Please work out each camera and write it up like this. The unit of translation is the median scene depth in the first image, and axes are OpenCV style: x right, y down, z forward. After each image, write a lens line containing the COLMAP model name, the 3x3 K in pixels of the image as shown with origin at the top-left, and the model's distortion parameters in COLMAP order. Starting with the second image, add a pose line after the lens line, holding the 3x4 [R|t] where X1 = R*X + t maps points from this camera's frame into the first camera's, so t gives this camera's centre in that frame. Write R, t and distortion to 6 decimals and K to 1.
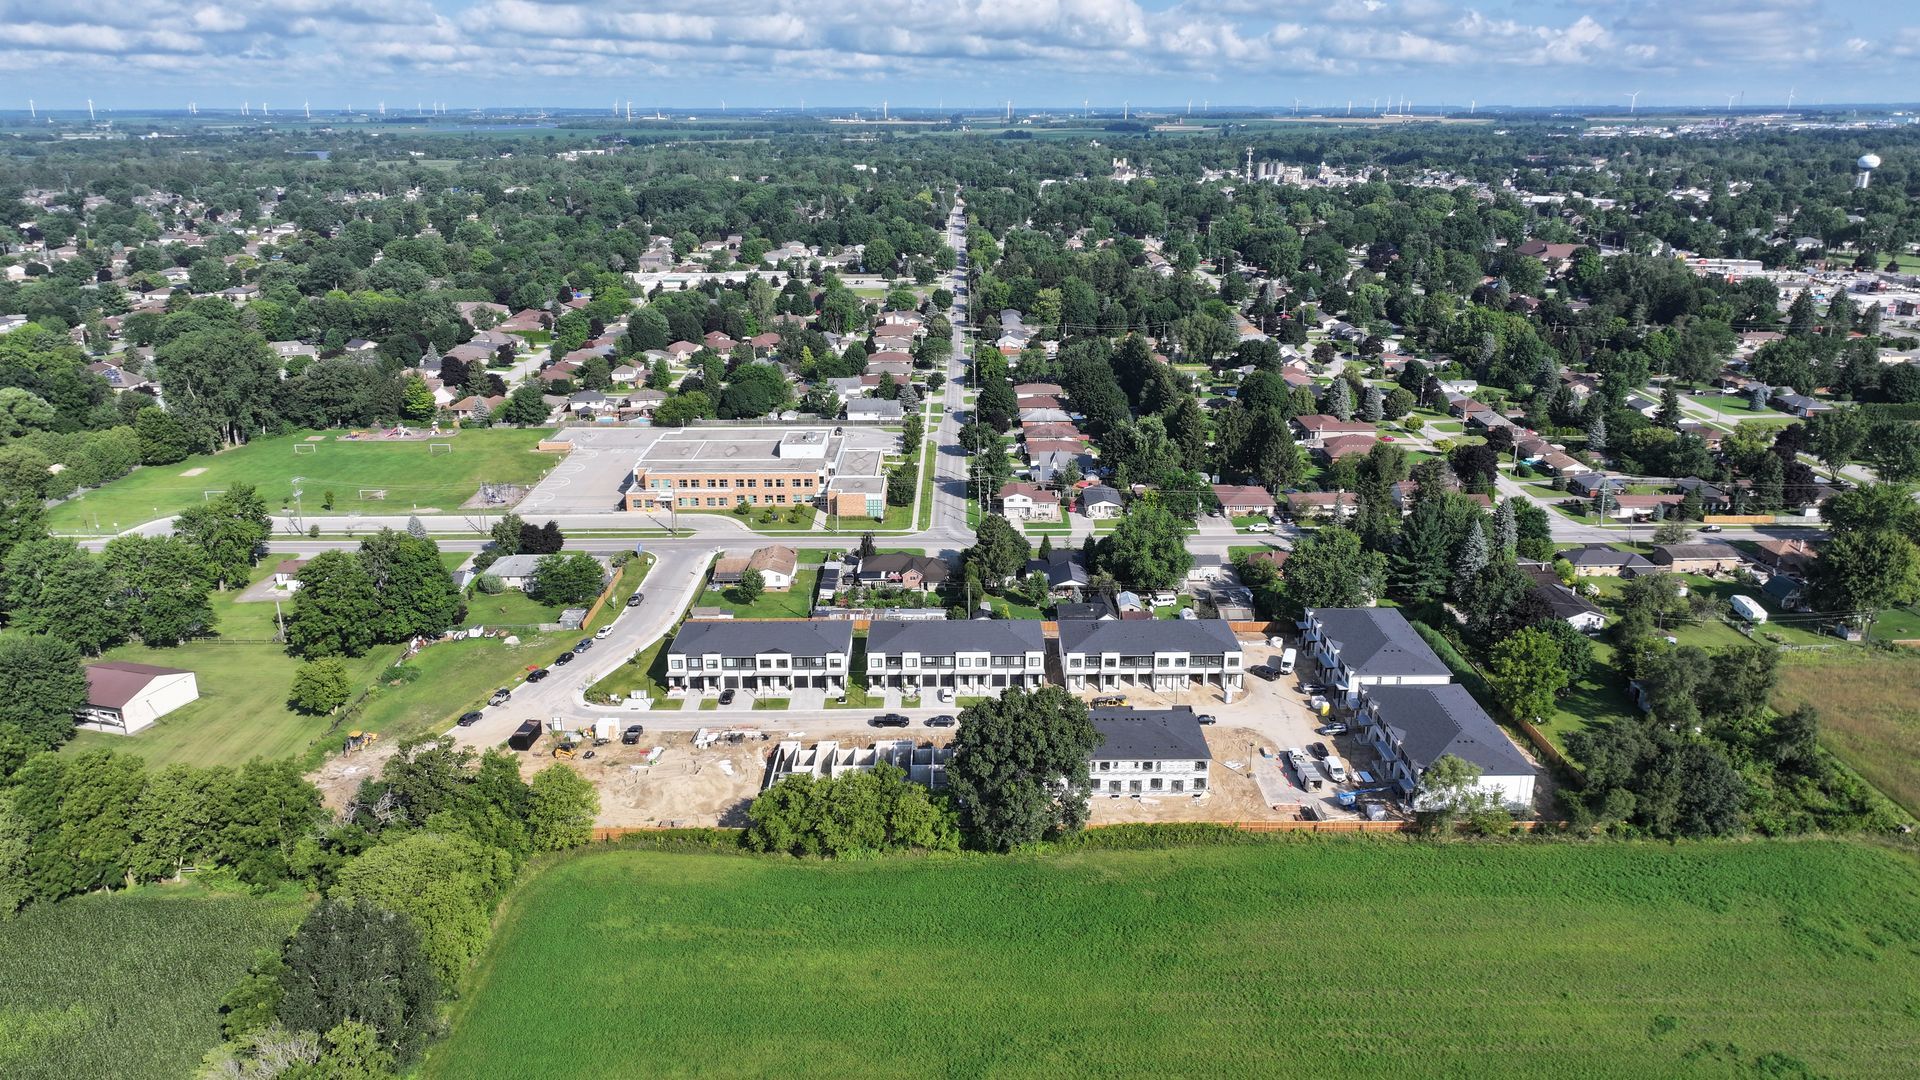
lens RADIAL K [[1391.6, 0, 960.0], [0, 1391.6, 540.0], [0, 0, 1]] dist [0.016071, 0.003956]
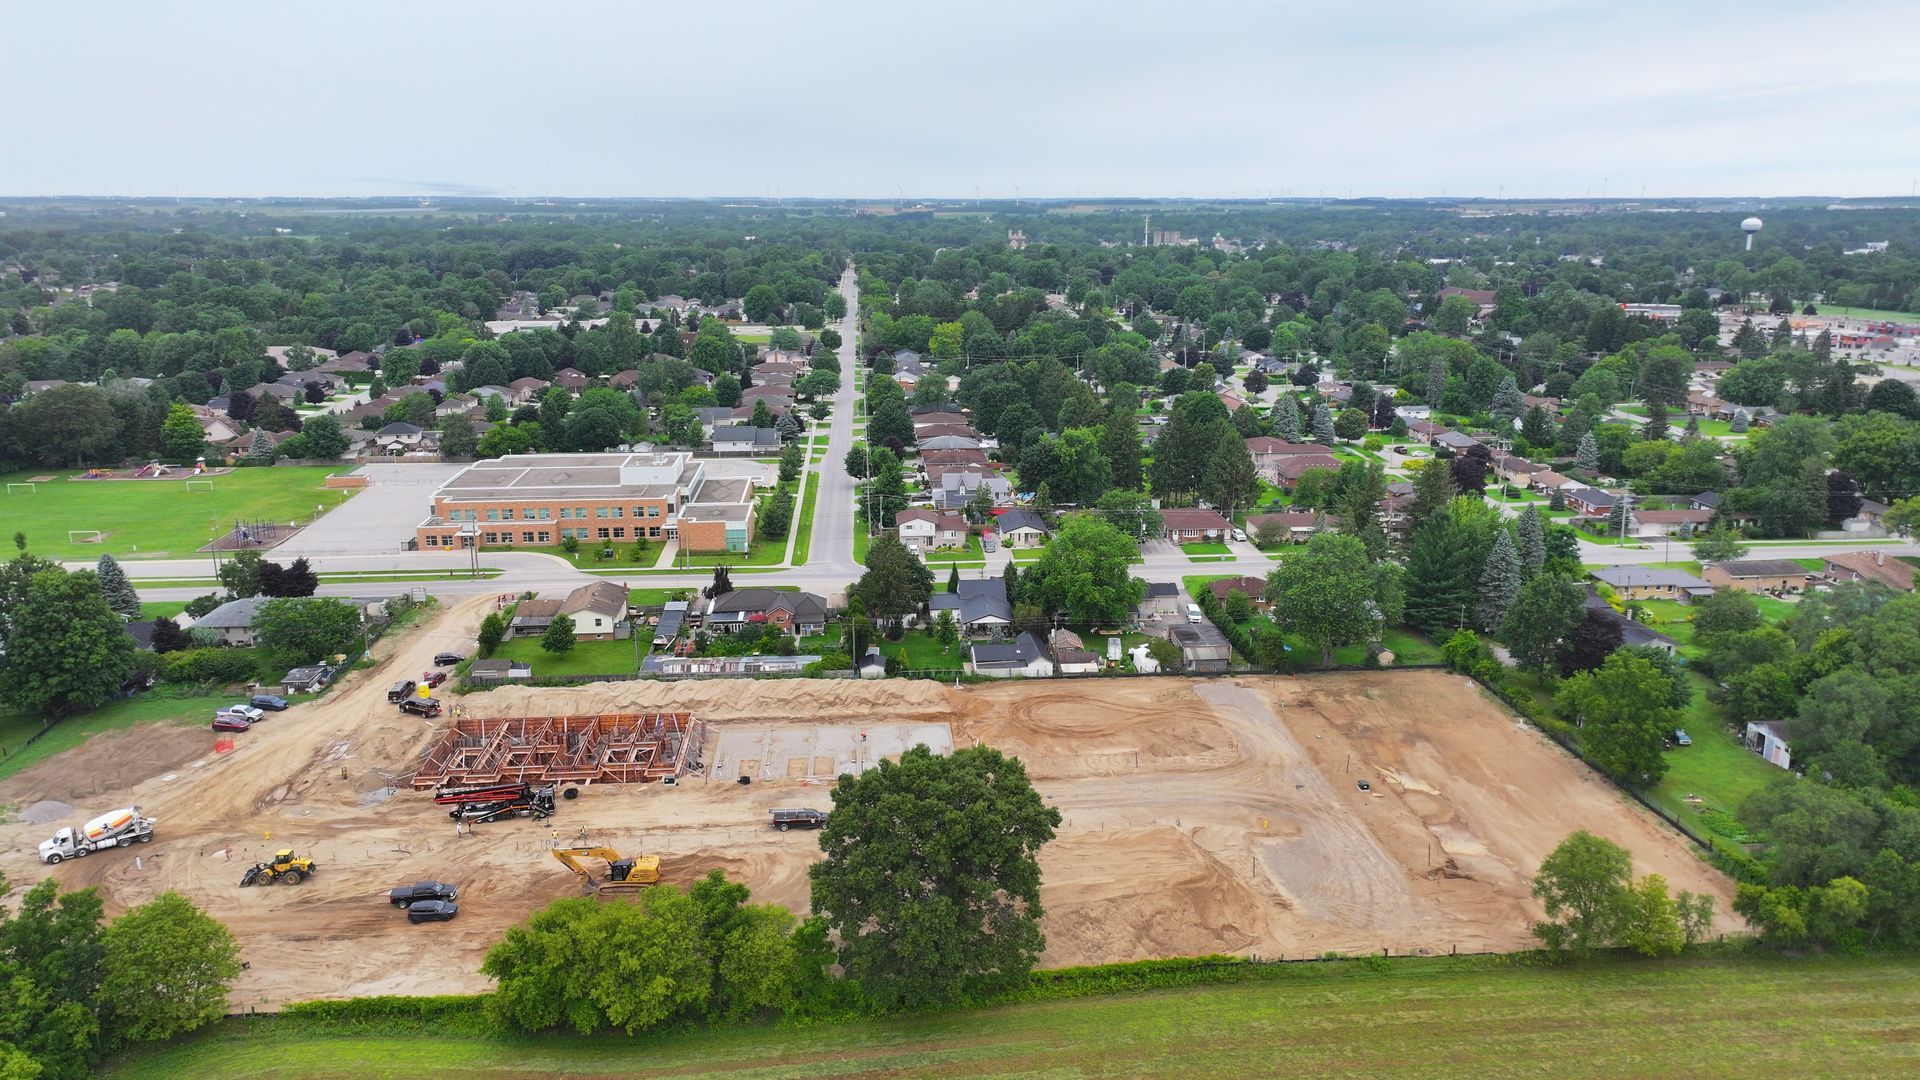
lens RADIAL K [[1391.6, 0, 960.0], [0, 1391.6, 540.0], [0, 0, 1]] dist [0.016071, 0.003956]
pose [[0.997270, -0.015859, 0.072120, 0.005717], [0.020307, 0.997908, -0.061379, 0.019763], [-0.070995, 0.062676, 0.995506, 0.141507]]
